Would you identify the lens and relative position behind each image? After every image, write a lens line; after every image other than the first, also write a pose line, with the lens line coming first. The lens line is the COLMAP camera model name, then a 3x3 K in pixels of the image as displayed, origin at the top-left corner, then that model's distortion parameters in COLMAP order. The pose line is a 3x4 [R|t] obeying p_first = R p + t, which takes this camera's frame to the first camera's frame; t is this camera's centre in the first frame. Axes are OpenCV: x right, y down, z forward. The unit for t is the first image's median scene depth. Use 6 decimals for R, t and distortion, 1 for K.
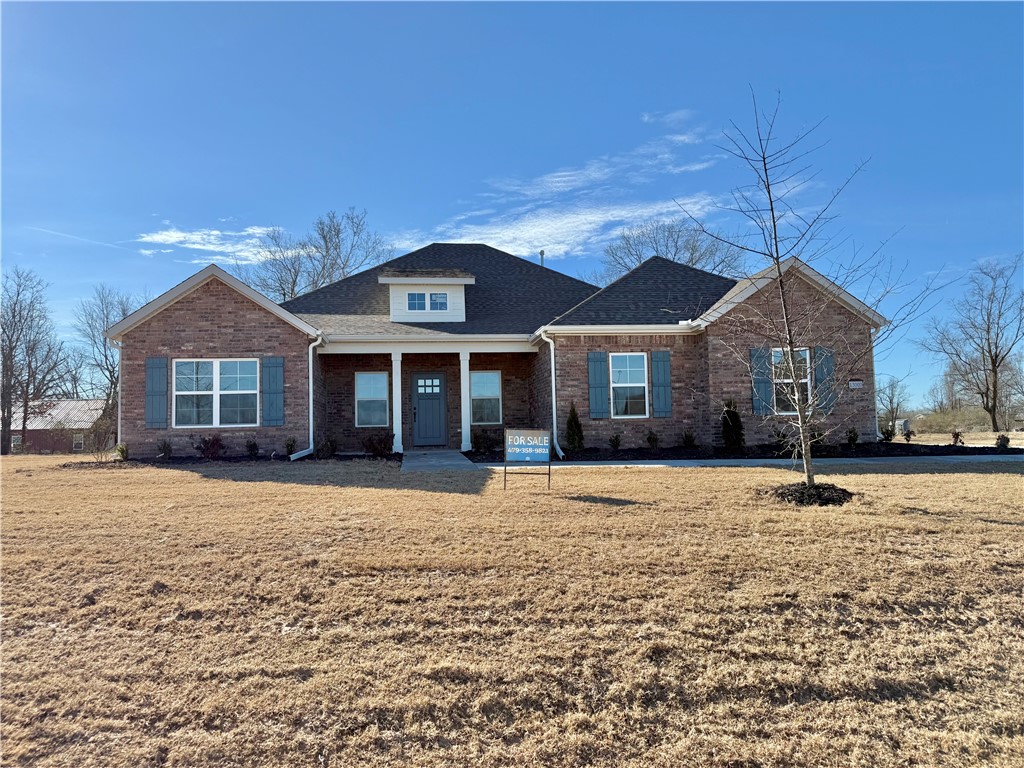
lens RADIAL K [[773.5, 0, 512.0], [0, 773.5, 384.0], [0, 0, 1]] dist [0.079008, -0.000072]
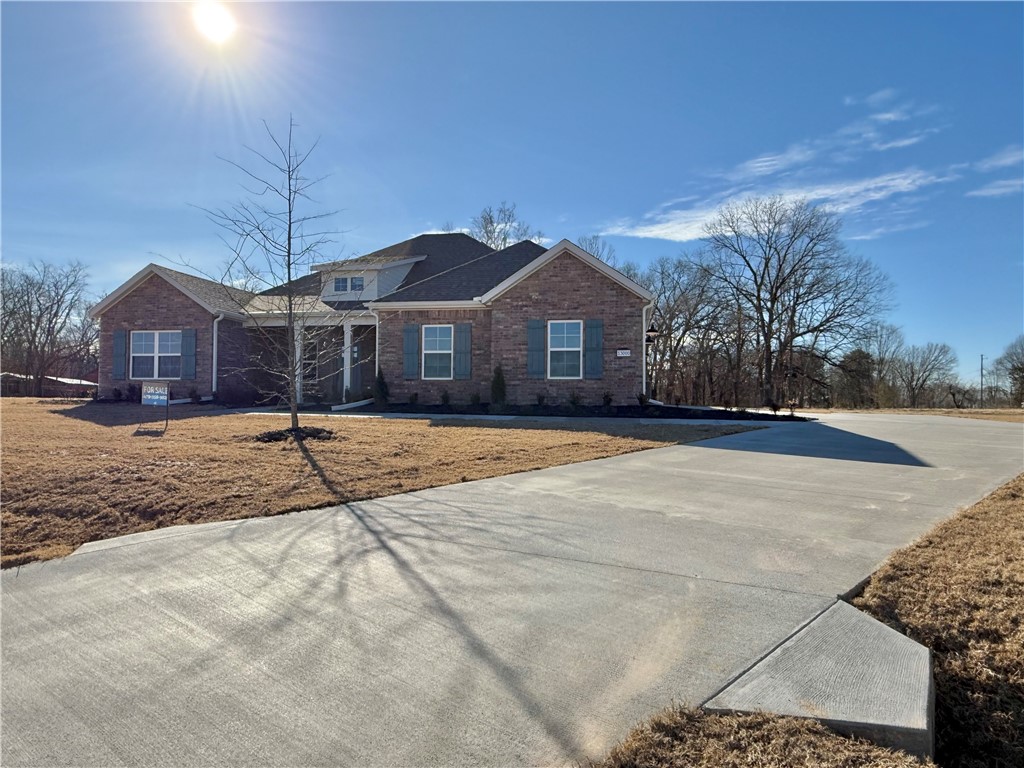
lens RADIAL K [[642.7, 0, 512.0], [0, 642.7, 384.0], [0, 0, 1]] dist [0.000029, 0.000505]
pose [[0.953473, 0.023300, -0.300576, 0.557582], [-0.006223, 0.998318, 0.057645, -0.006965], [0.301413, -0.053093, 0.952014, 0.087038]]
